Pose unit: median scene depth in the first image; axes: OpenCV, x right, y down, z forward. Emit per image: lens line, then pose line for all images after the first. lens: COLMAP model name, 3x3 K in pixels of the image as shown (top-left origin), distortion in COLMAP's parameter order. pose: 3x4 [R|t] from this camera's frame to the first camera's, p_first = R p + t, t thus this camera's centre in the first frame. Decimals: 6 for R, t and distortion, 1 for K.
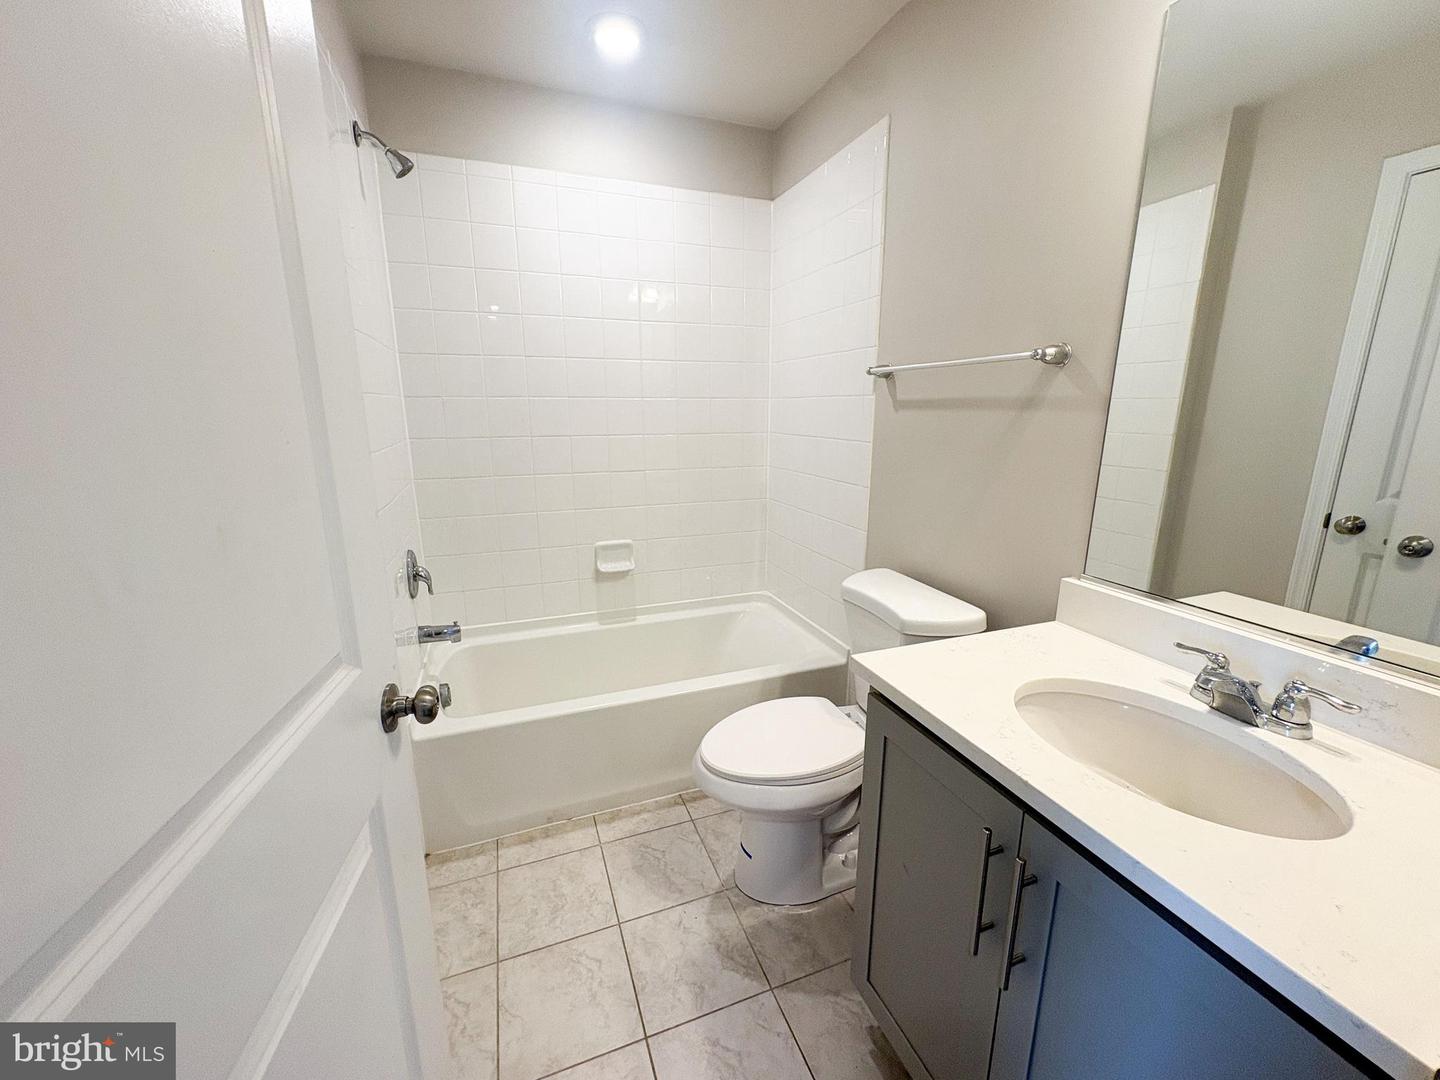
lens RADIAL K [[570.5, 0, 723.2], [0, 570.5, 544.2], [0, 0, 1]] dist [-0.002472, 0.000212]
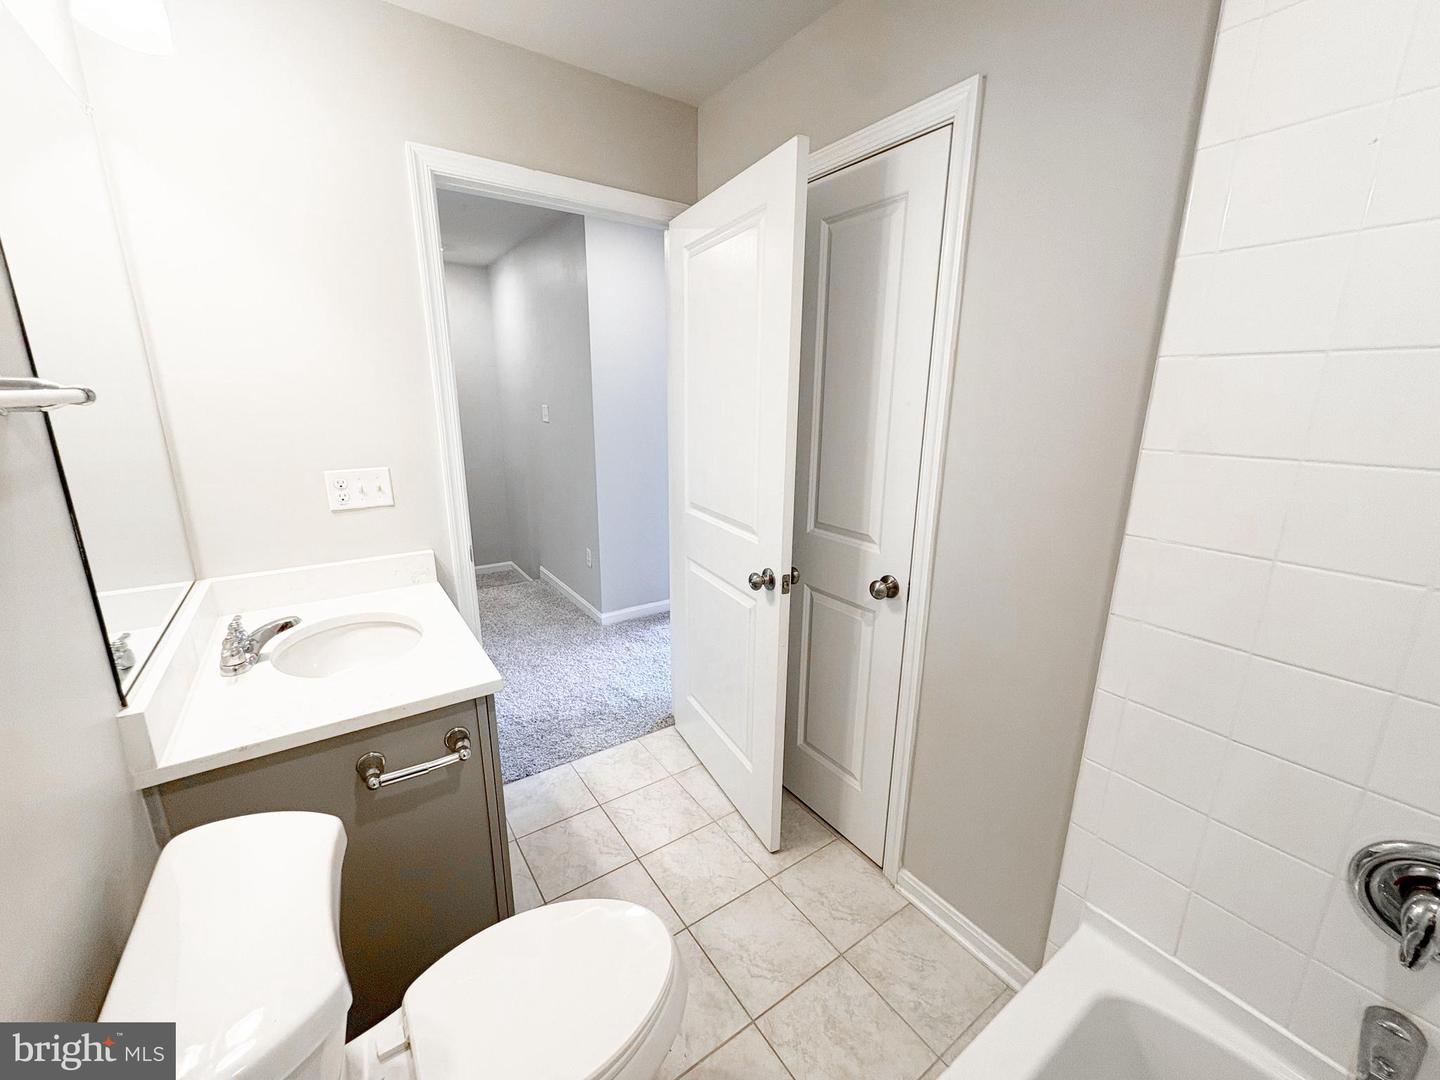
lens RADIAL K [[570.5, 0, 716.4], [0, 570.5, 539.4], [0, 0, 1]] dist [-0.002472, 0.000212]
pose [[-0.972452, 0.046675, -0.228381, 0.036691], [-0.064266, 0.888094, 0.455147, -0.344641], [0.224067, 0.457286, -0.860630, 1.171273]]
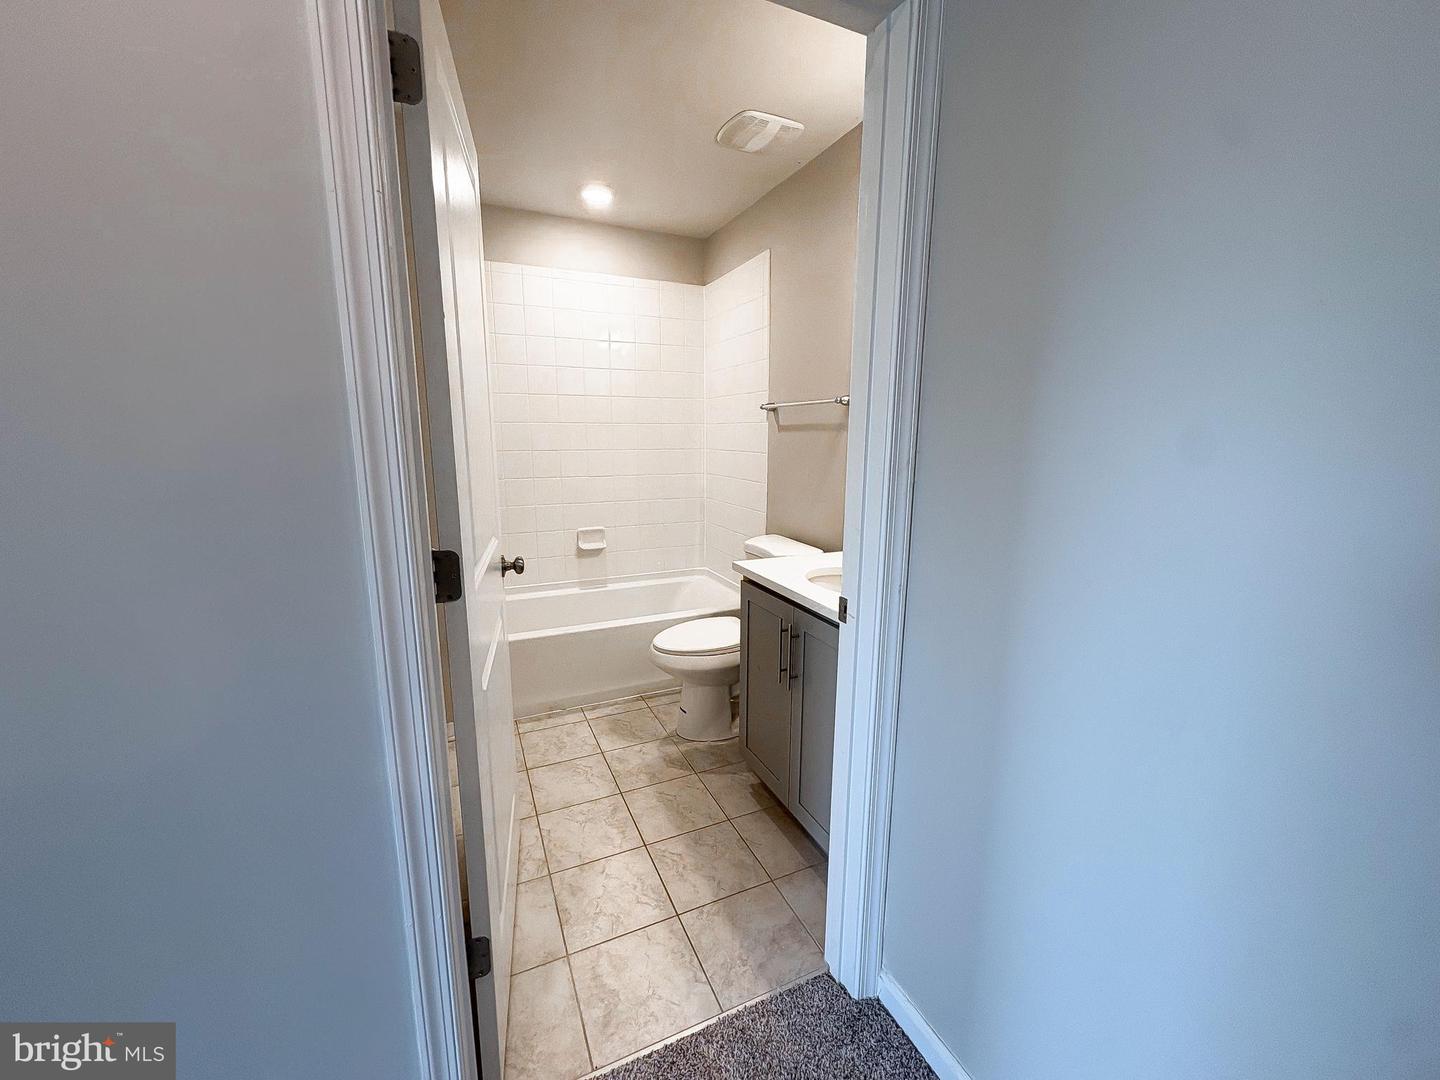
lens RADIAL K [[570.5, 0, 720.1], [0, 570.5, 536.7], [0, 0, 1]] dist [-0.002472, 0.000212]
pose [[0.998090, -0.009733, 0.061002, 0.044597], [0.013062, 0.998434, -0.054405, 0.132454], [-0.060376, 0.055098, 0.996654, -0.520391]]
